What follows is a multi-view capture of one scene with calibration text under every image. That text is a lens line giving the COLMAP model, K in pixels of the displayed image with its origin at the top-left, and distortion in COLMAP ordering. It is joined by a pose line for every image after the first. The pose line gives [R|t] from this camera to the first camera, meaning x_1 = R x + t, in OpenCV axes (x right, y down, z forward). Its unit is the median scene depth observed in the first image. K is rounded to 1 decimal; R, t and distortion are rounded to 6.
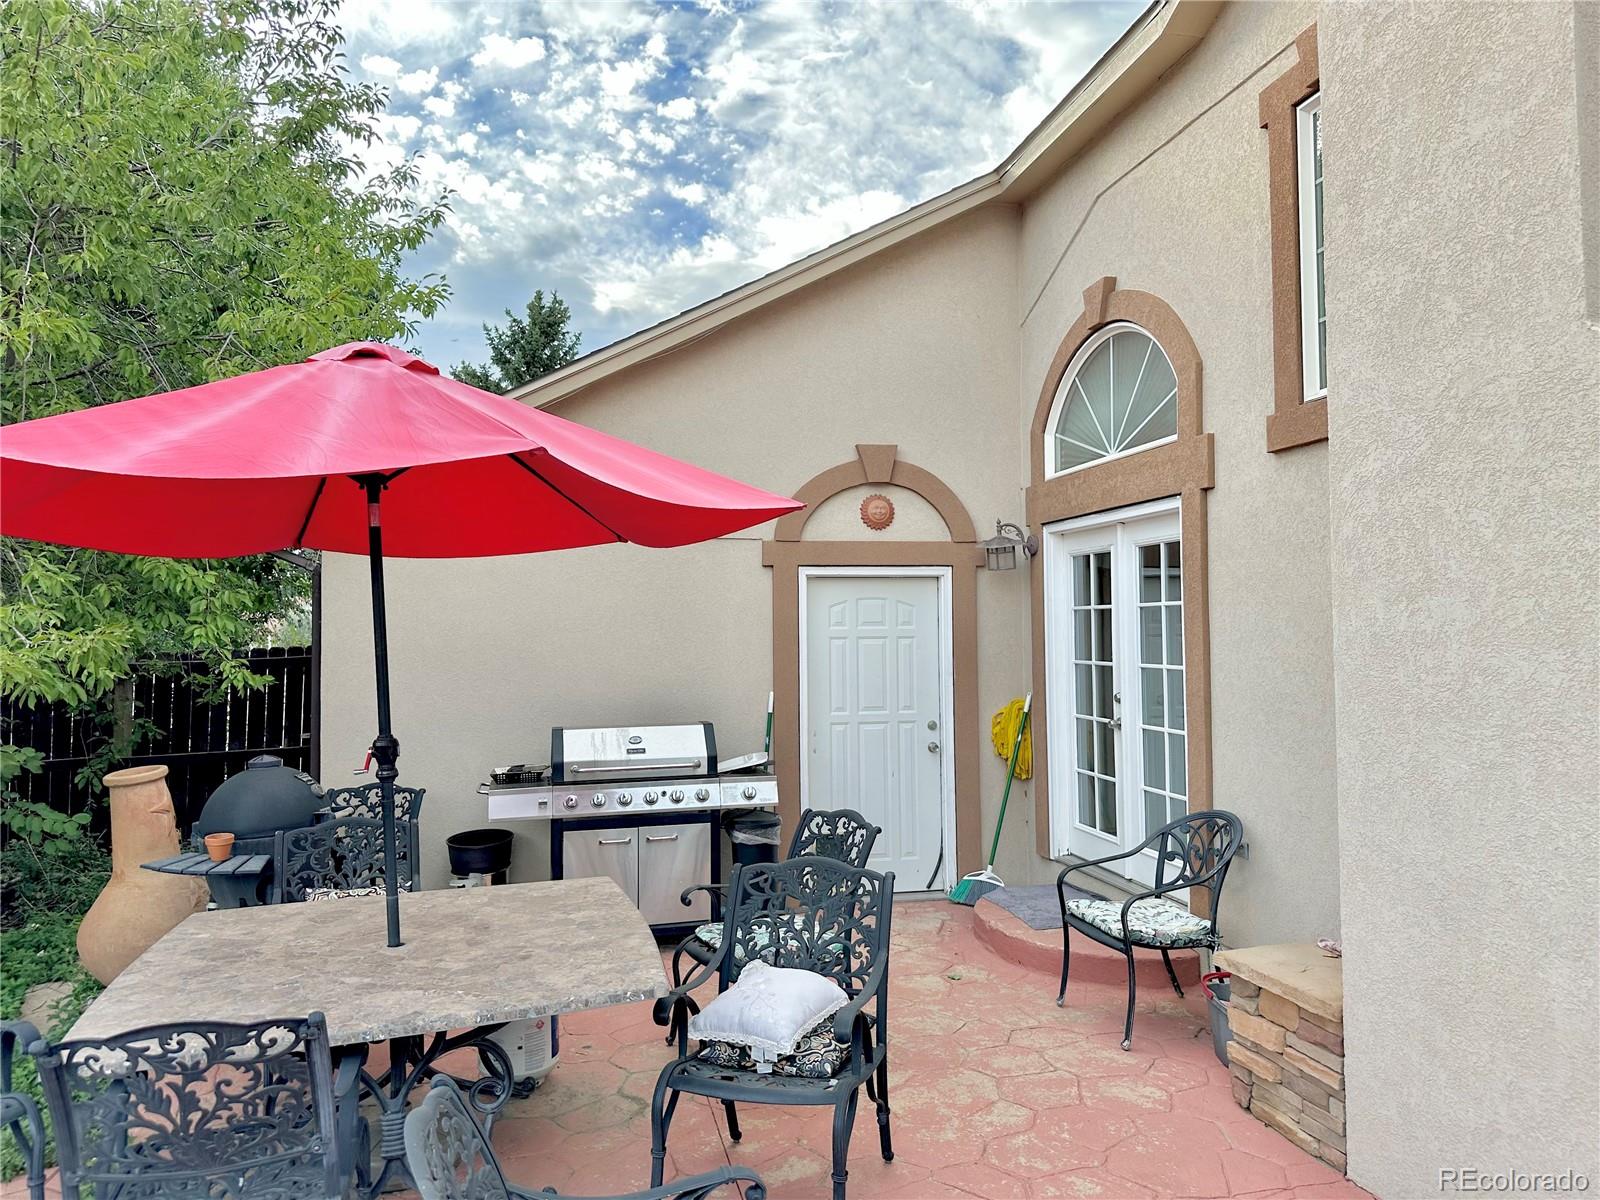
lens RADIAL K [[1095.5, 0, 800.0], [0, 1095.5, 600.0], [0, 0, 1]] dist [0.054373, -0.086968]
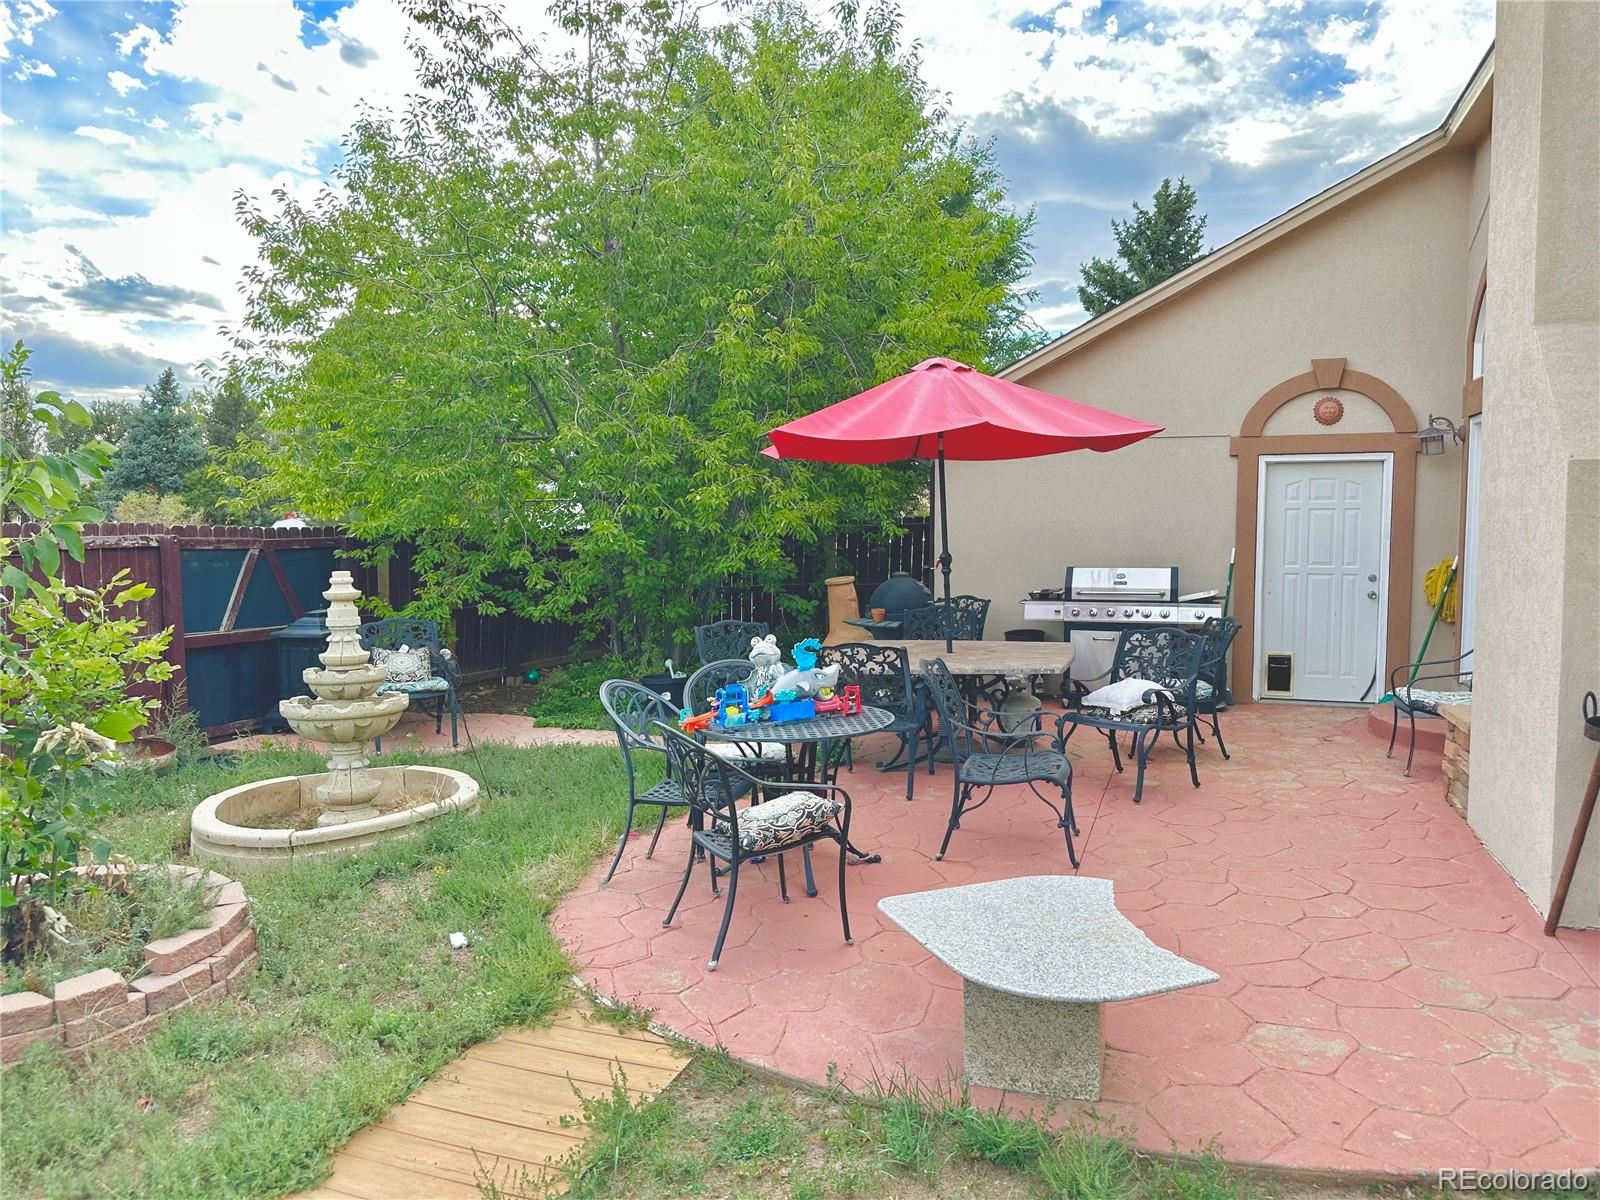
lens RADIAL K [[1095.5, 0, 800.0], [0, 1095.5, 600.0], [0, 0, 1]] dist [0.054373, -0.086968]
pose [[0.841384, 0.047137, -0.538379, 0.272567], [0.011087, 0.994474, 0.104395, -0.002015], [0.540324, -0.093805, 0.836212, -0.470611]]
